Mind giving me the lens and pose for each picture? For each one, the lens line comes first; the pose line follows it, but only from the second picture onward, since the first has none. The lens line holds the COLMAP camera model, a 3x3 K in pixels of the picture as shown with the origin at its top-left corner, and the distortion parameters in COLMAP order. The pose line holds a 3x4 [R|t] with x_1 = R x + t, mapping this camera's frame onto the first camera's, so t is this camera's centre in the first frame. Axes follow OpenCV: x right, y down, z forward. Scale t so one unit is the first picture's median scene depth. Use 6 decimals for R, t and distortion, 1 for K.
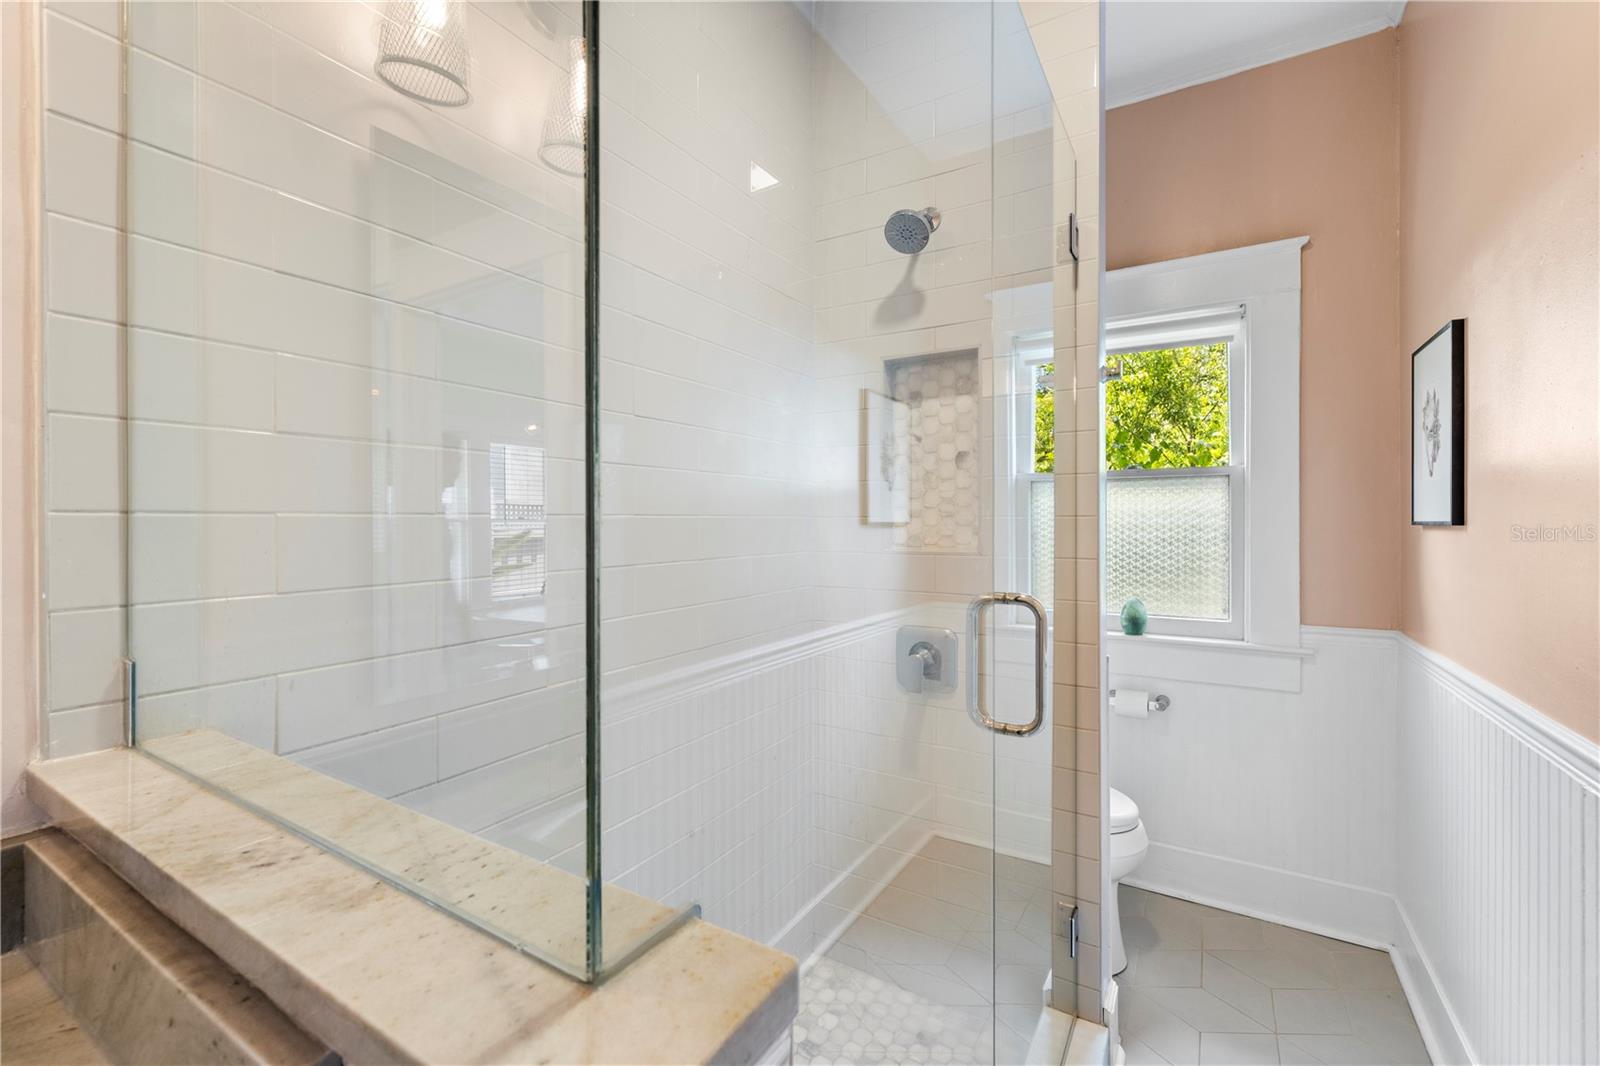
lens RADIAL K [[687.2, 0, 759.4], [0, 687.2, 529.5], [0, 0, 1]] dist [-0.000138, 0.000586]
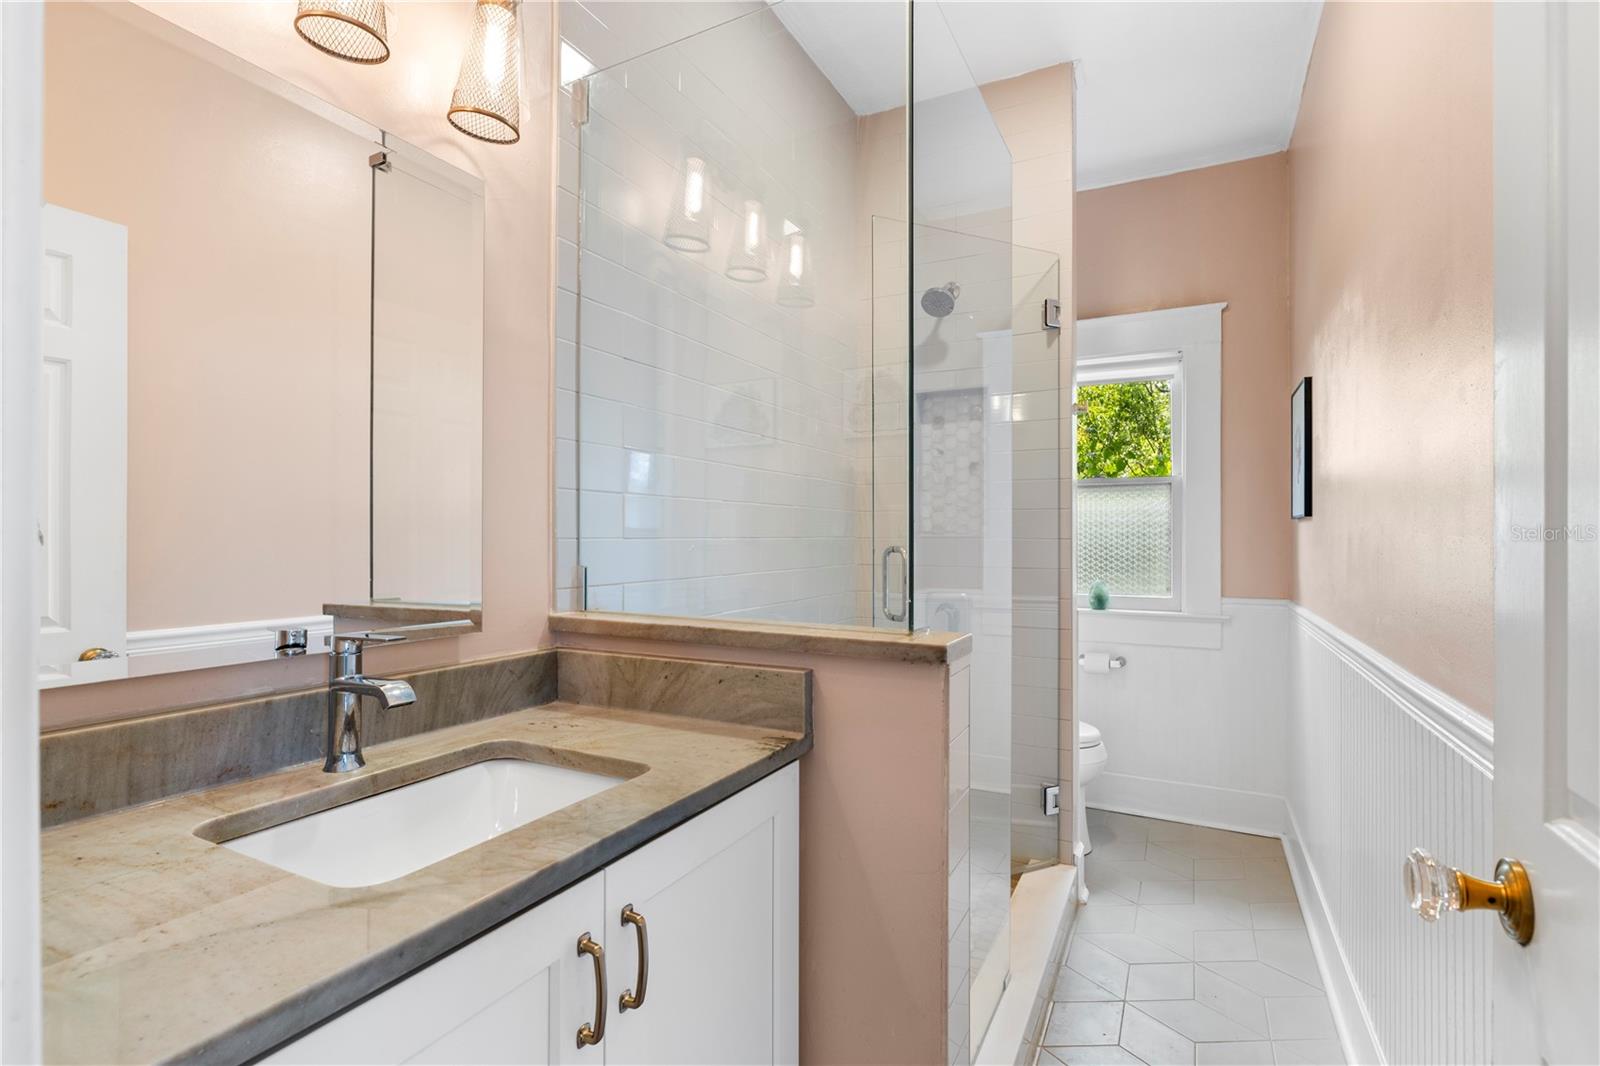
lens RADIAL K [[770.3, 0, 758.5], [0, 770.3, 536.2], [0, 0, 1]] dist [0.002168, 0.000297]
pose [[0.997325, 0.005780, 0.072860, -0.198027], [-0.005249, 0.999958, -0.007478, 0.037694], [-0.072900, 0.007076, 0.997314, -0.399450]]
